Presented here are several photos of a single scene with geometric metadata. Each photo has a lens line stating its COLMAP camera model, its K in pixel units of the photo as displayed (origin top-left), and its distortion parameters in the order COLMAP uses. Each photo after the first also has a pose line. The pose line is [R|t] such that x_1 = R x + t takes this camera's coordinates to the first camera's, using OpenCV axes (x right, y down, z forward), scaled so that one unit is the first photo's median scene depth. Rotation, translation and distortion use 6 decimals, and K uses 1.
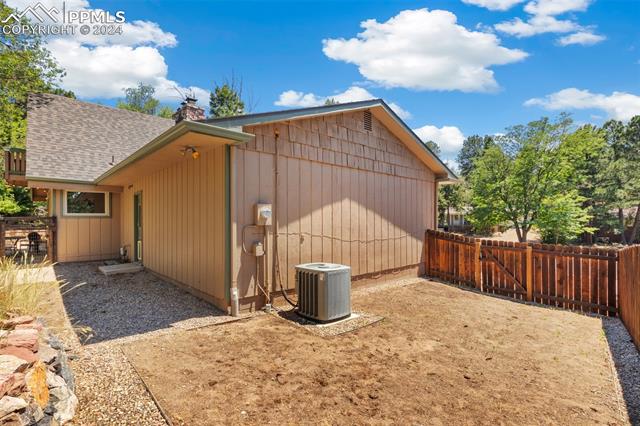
lens RADIAL K [[298.5, 0, 320.0], [0, 298.5, 213.0], [0, 0, 1]] dist [-0.000376, 0.000002]
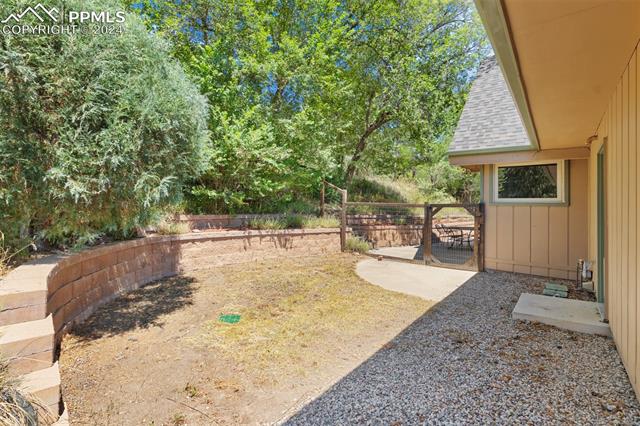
lens RADIAL K [[298.5, 0, 320.0], [0, 298.5, 213.0], [0, 0, 1]] dist [-0.000376, 0.000002]
pose [[0.118814, 0.026193, -0.992571, -0.218407], [0.007349, 0.999601, 0.027258, 0.012250], [0.992889, -0.010533, 0.118574, 0.515703]]
